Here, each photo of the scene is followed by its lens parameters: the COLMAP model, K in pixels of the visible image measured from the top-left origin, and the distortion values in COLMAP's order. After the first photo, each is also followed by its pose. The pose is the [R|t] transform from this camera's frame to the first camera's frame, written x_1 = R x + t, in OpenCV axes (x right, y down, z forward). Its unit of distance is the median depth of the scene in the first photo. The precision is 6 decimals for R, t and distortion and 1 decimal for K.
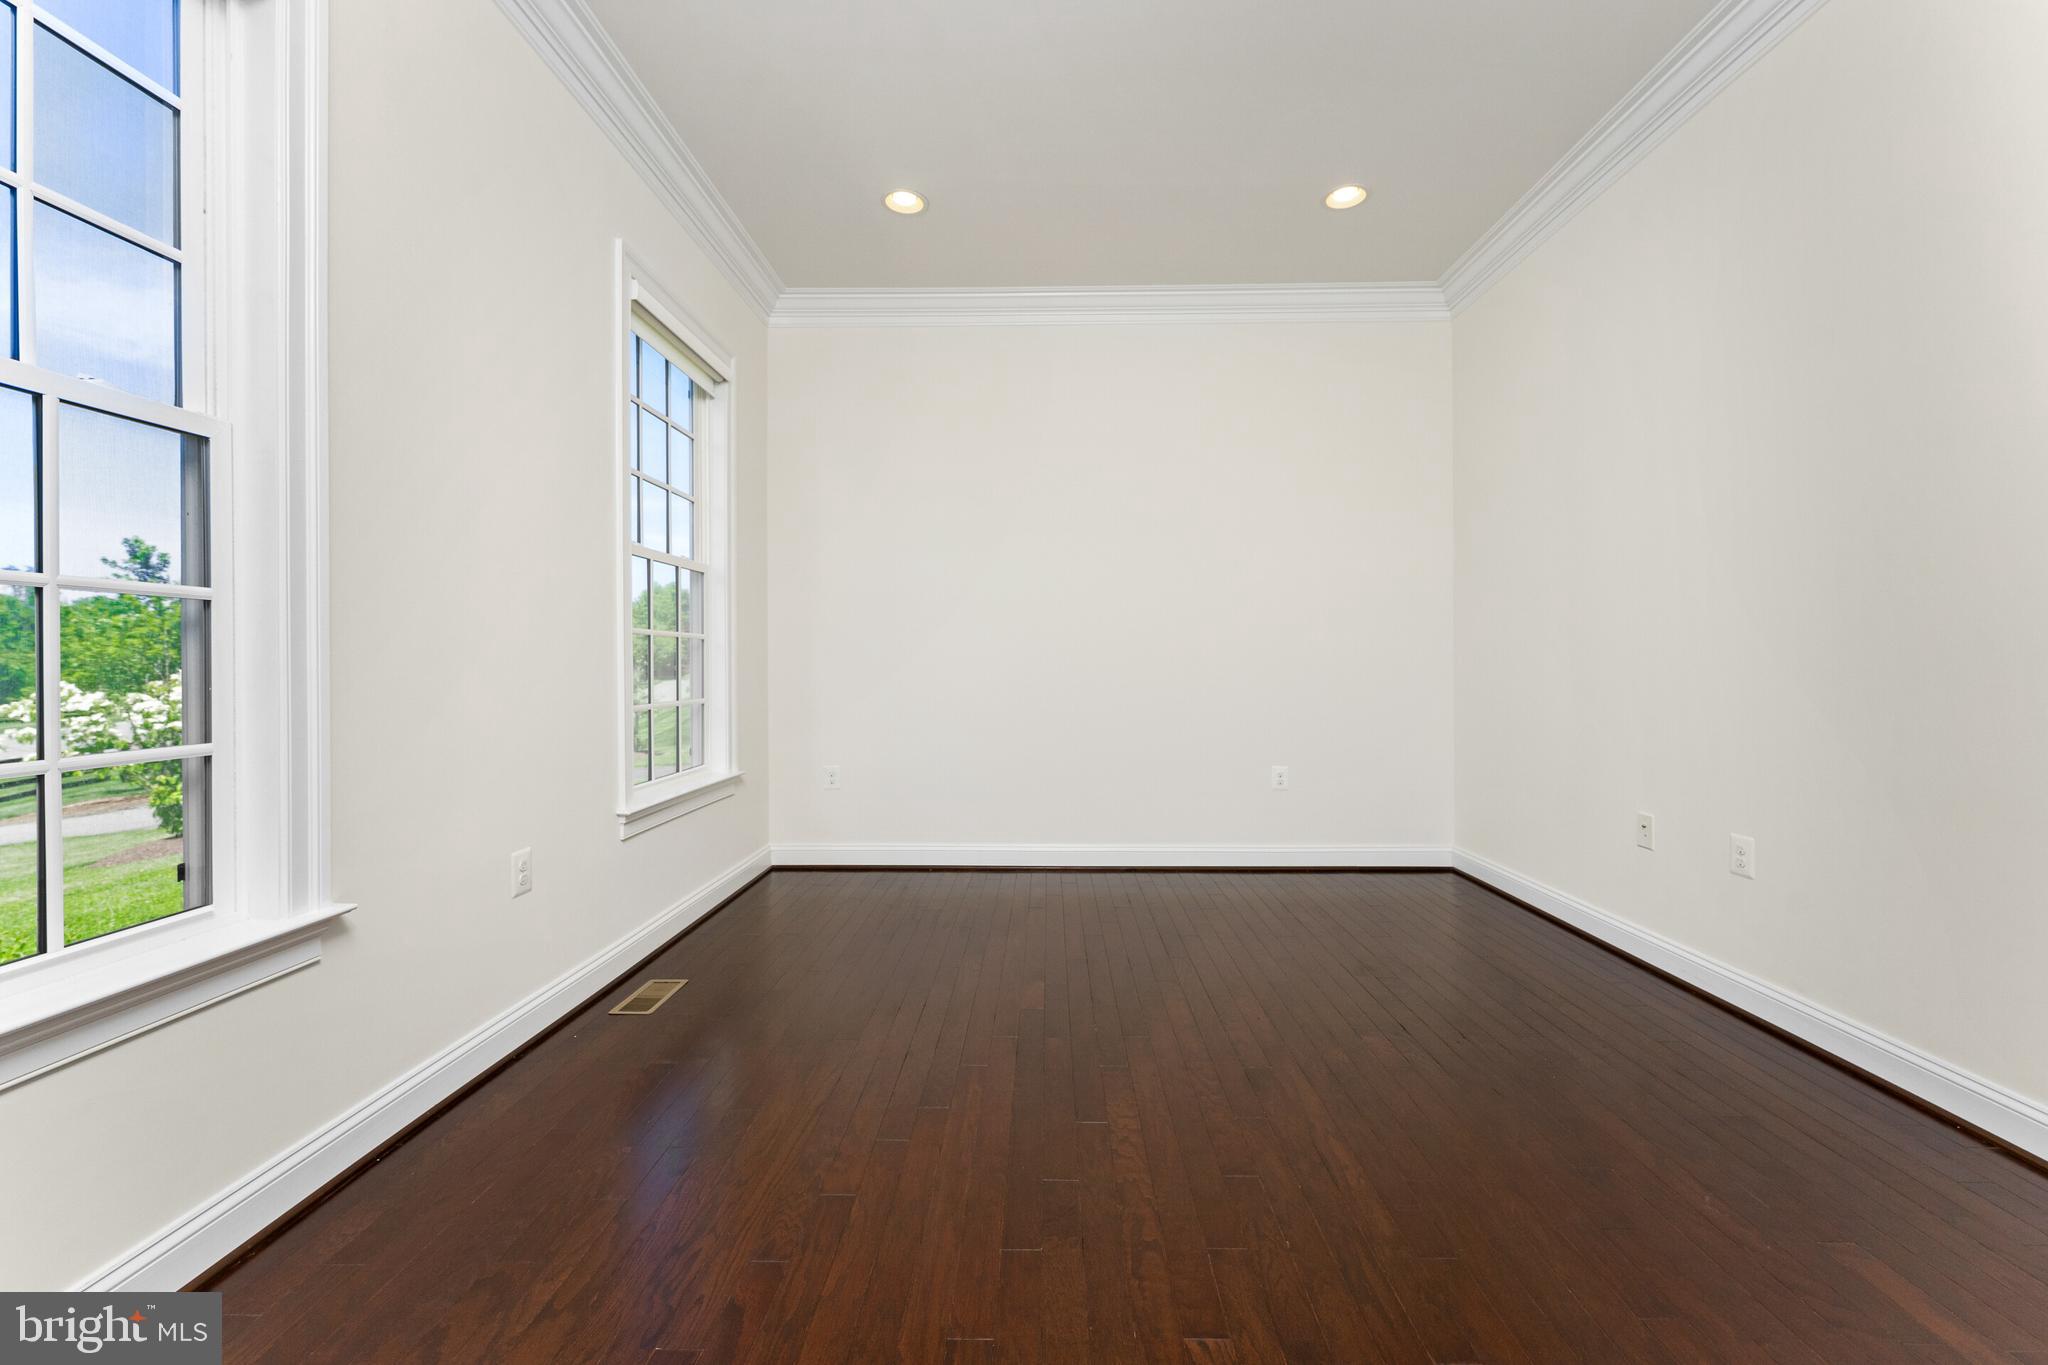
lens RADIAL K [[827.5, 0, 1019.6], [0, 827.5, 679.3], [0, 0, 1]] dist [0.002011, -0.000002]
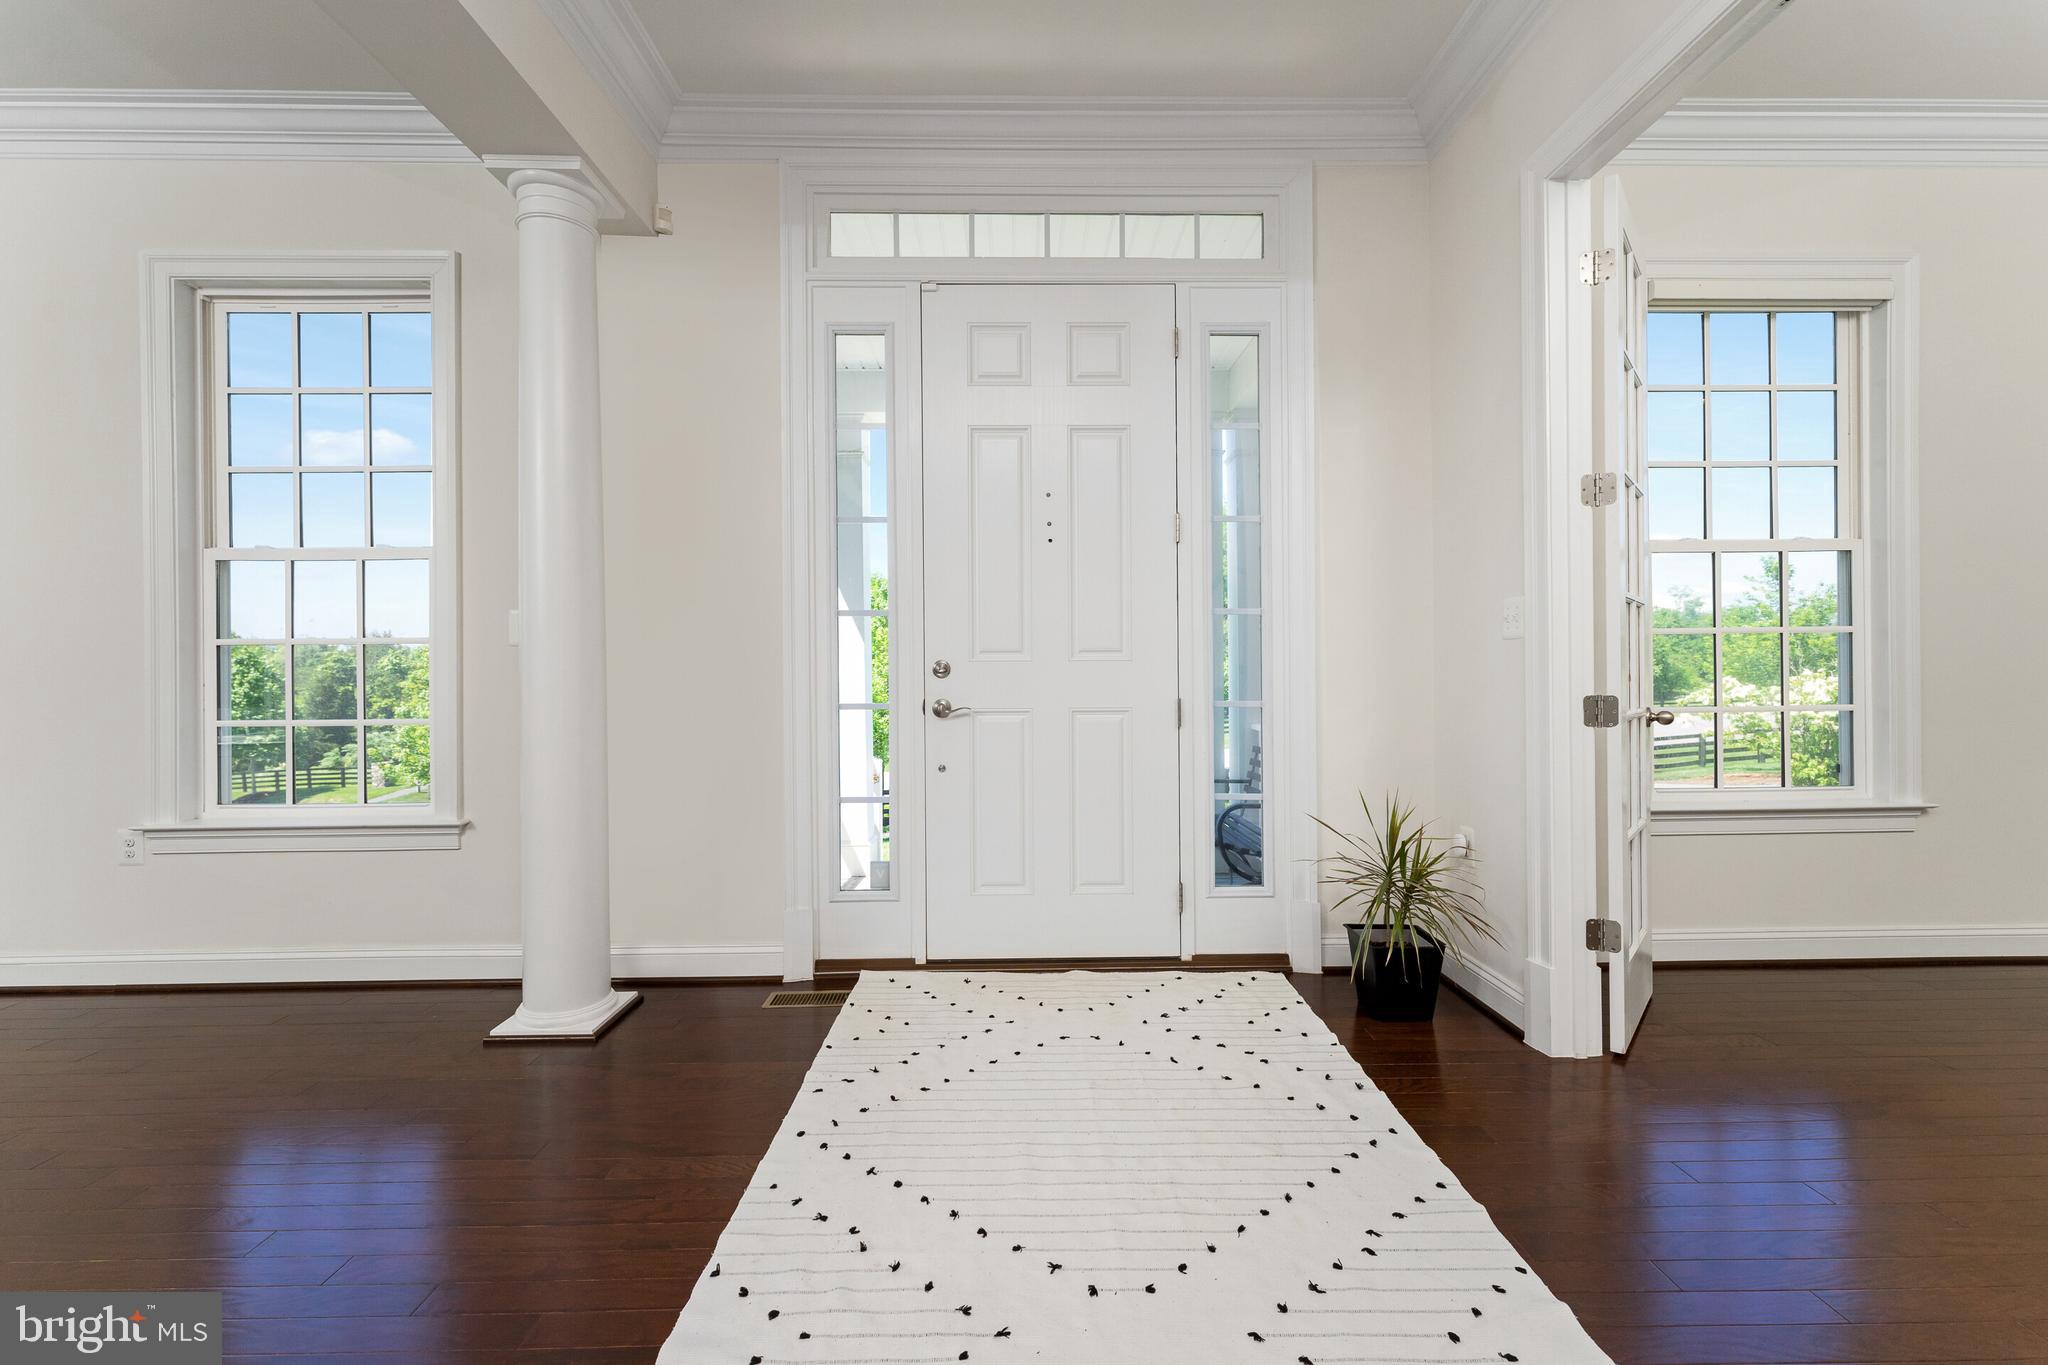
lens RADIAL K [[827.5, 0, 1019.6], [0, 827.5, 679.4], [0, 0, 1]] dist [0.002011, -0.000002]
pose [[0.023955, 0.004657, -0.999702, 0.189916], [-0.000713, 0.999989, 0.004641, 0.001707], [0.999713, 0.000602, 0.023958, -0.205772]]
